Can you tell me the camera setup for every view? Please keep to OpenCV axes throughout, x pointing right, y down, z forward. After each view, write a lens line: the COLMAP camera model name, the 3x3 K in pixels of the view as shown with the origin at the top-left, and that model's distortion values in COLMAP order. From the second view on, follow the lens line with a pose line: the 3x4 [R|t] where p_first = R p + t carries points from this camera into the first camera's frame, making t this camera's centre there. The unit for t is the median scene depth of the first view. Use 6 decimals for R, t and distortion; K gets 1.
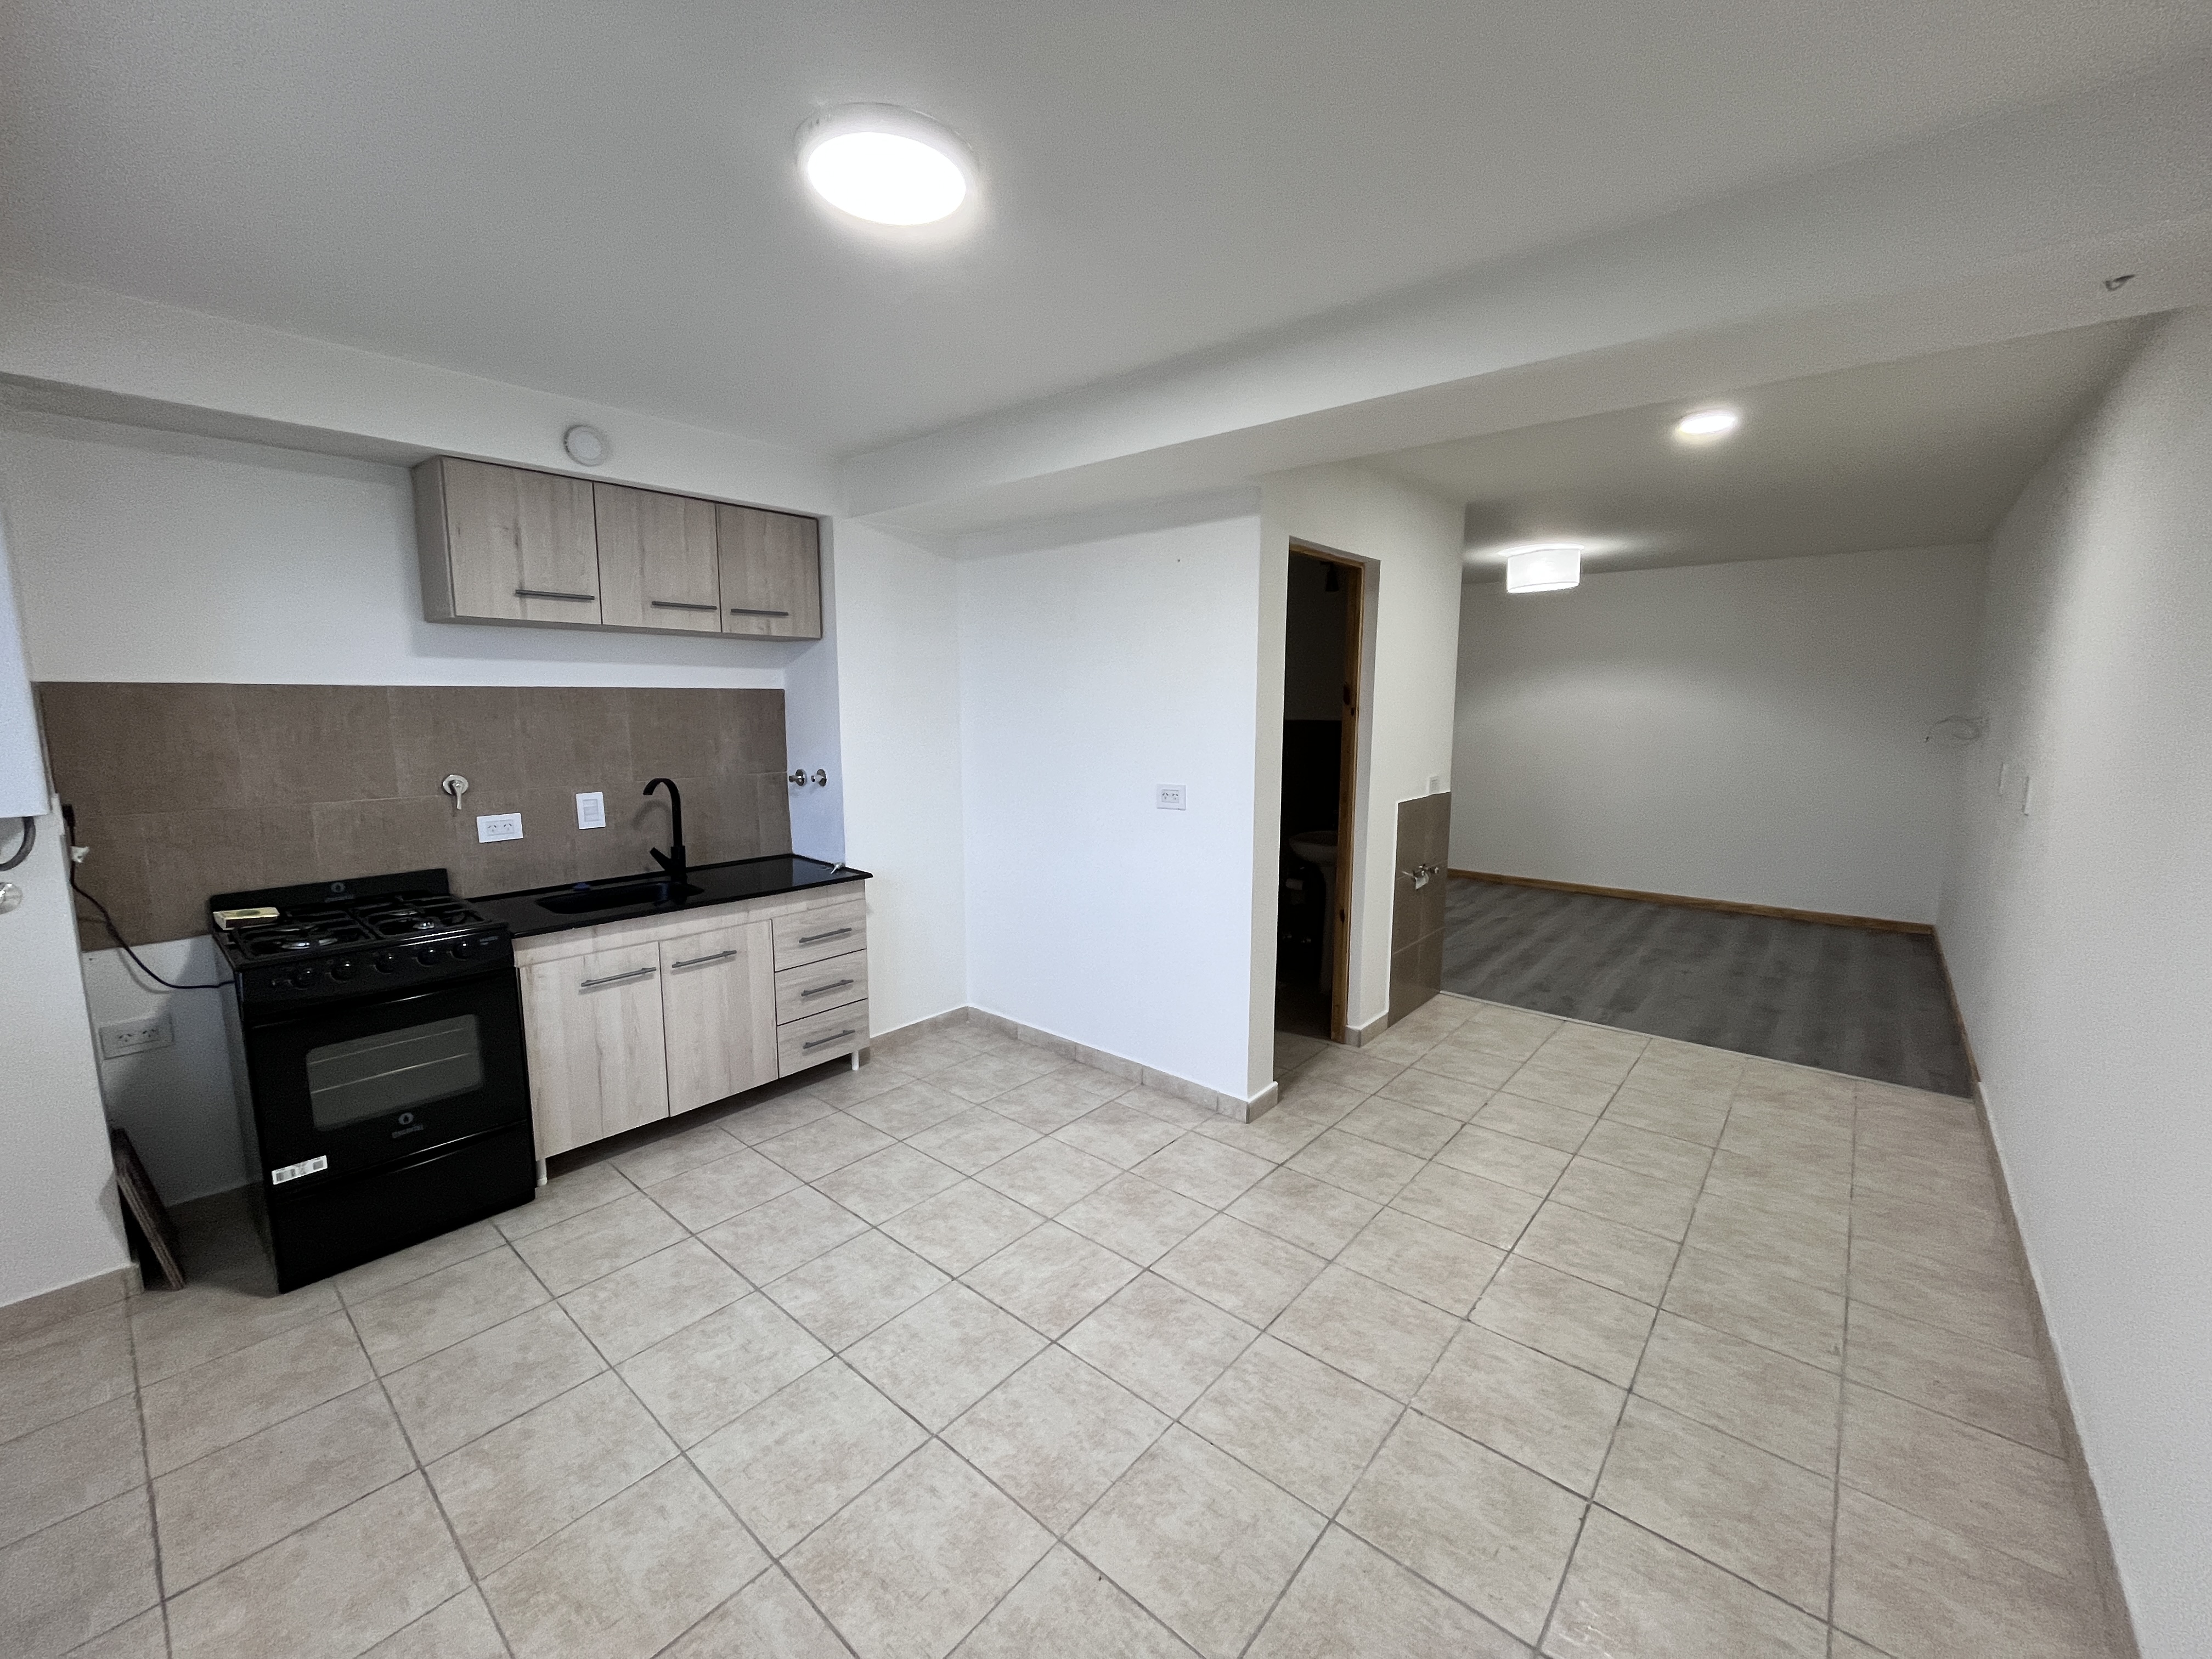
lens RADIAL K [[892.5, 0, 1106.0], [0, 892.5, 829.5], [0, 0, 1]] dist [-0.000061, -0.000022]
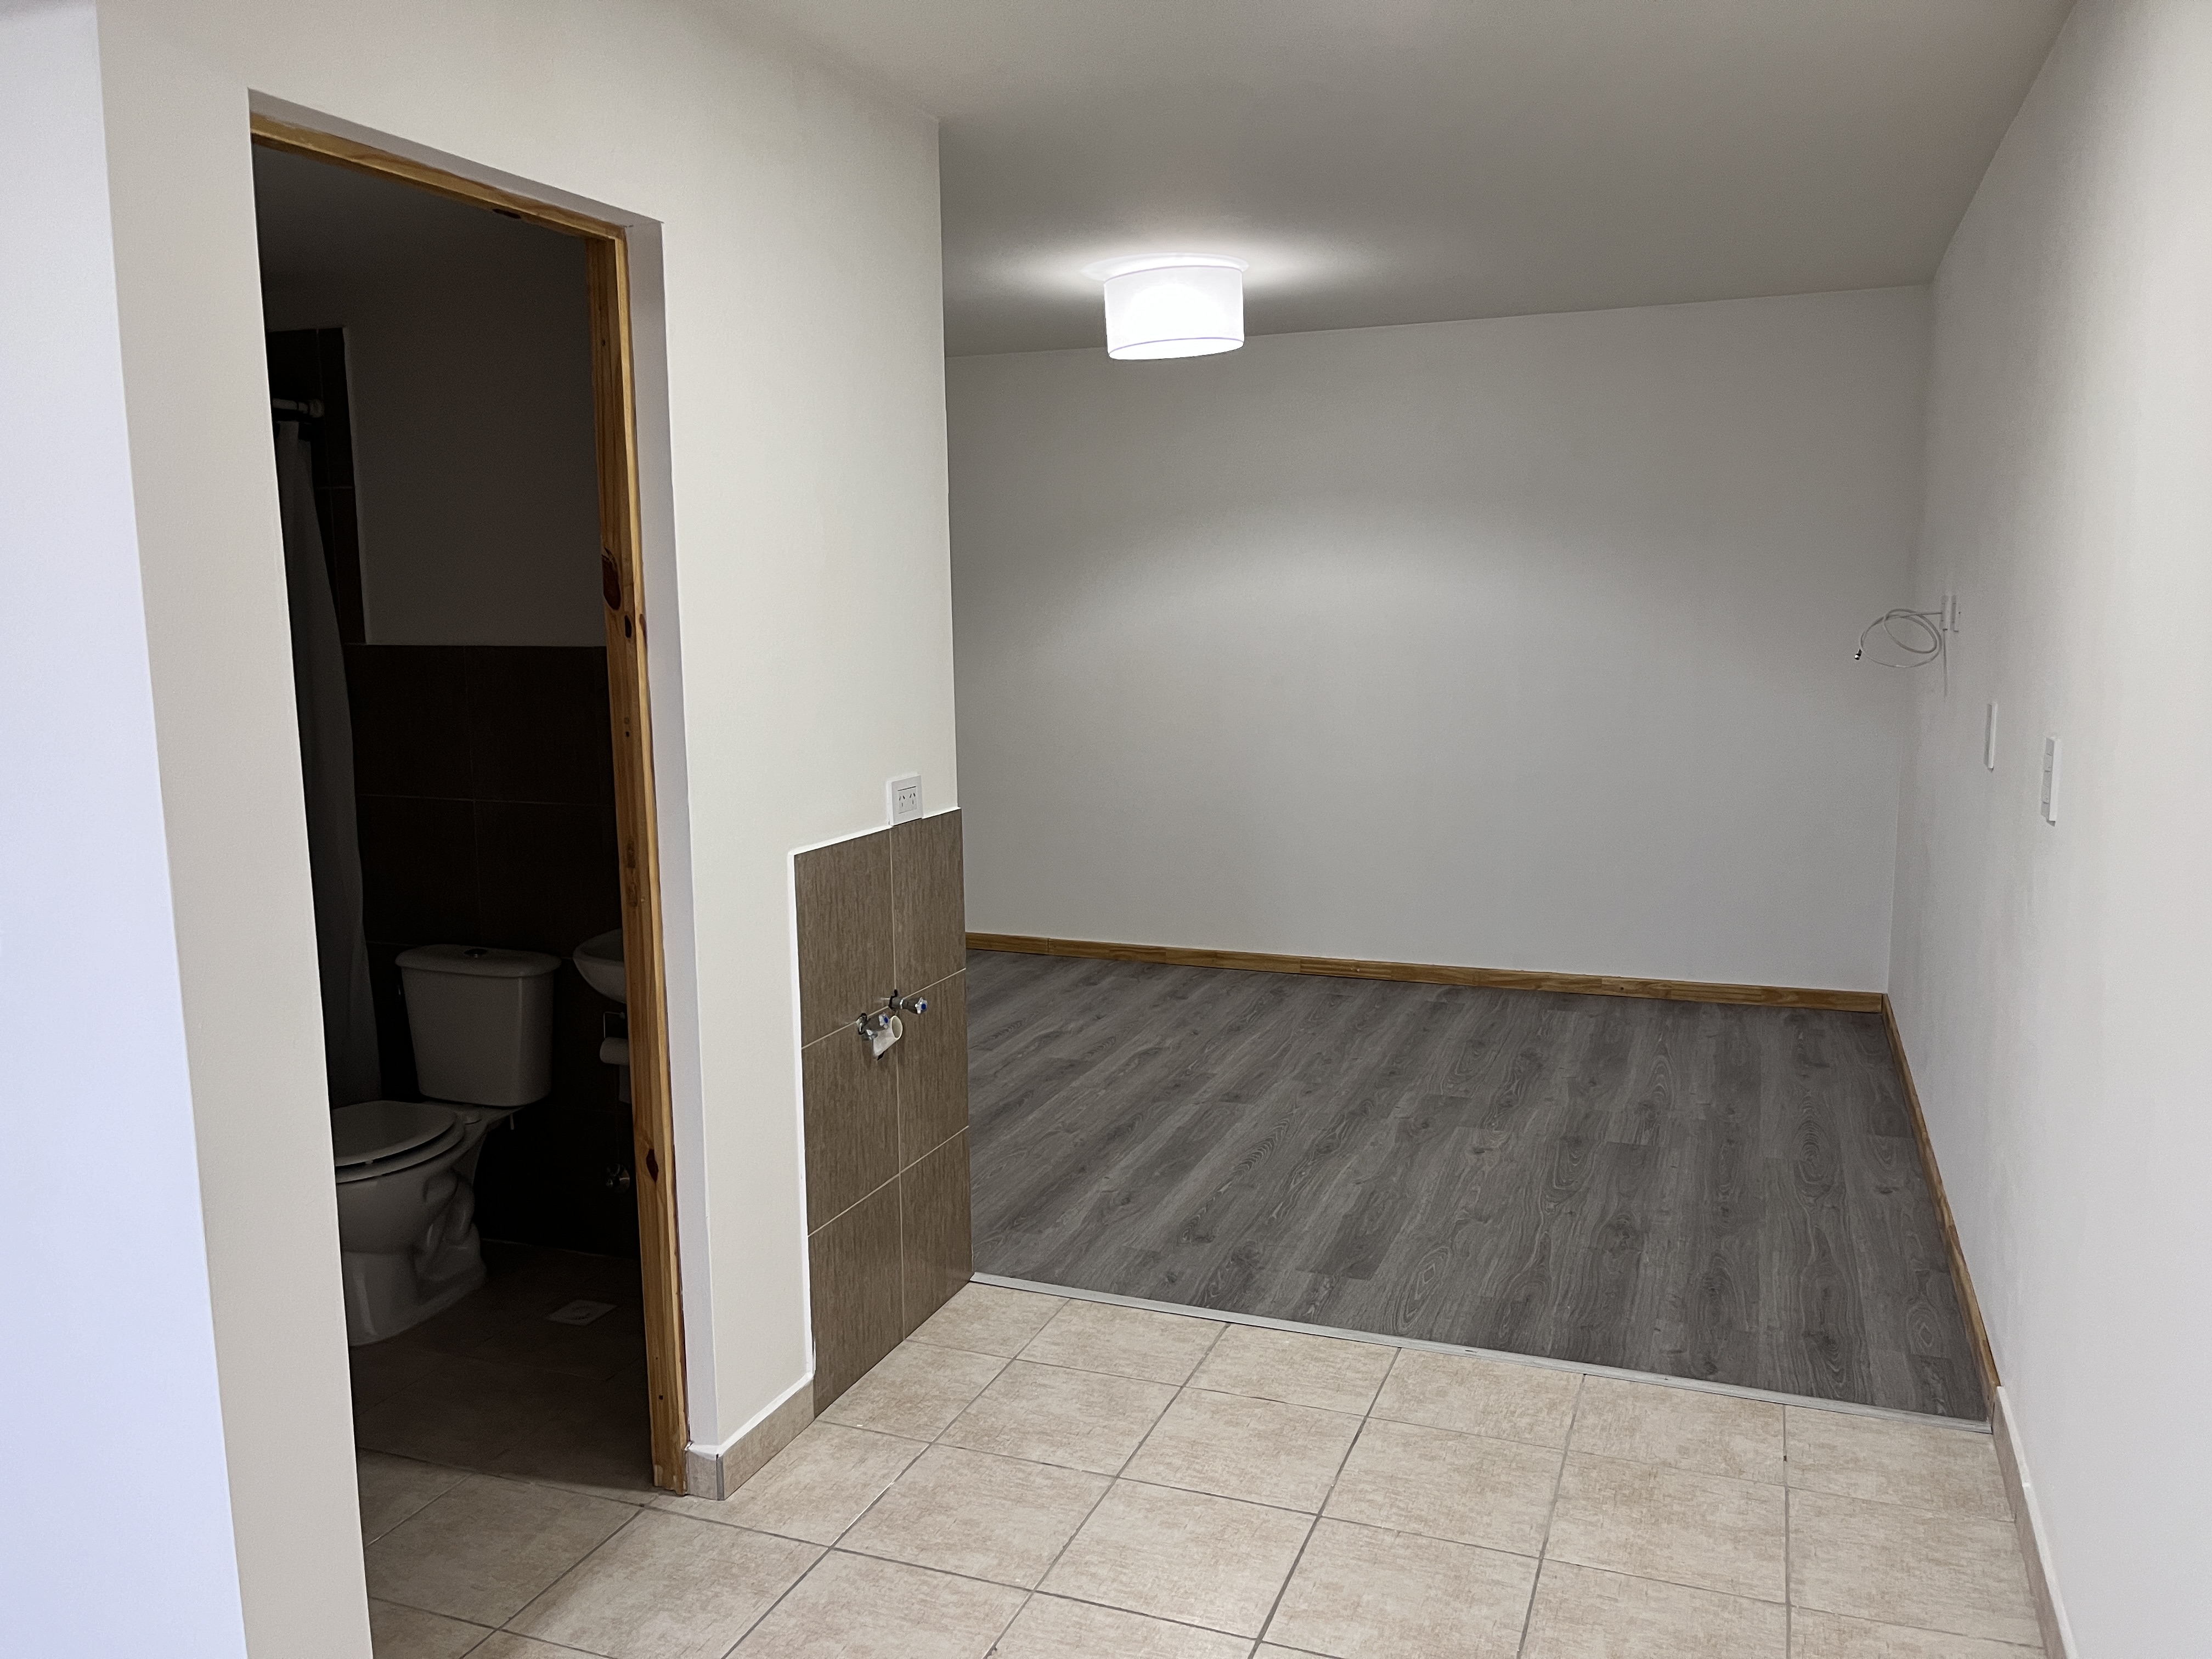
lens RADIAL K [[1693.3, 0, 1104.7], [0, 1693.3, 843.6], [0, 0, 1]] dist [0.054660, -0.057538]
pose [[0.944545, -0.061172, 0.322635, 0.215053], [0.060586, 0.998092, 0.011868, -0.035559], [-0.322746, 0.008337, 0.946449, 0.244173]]
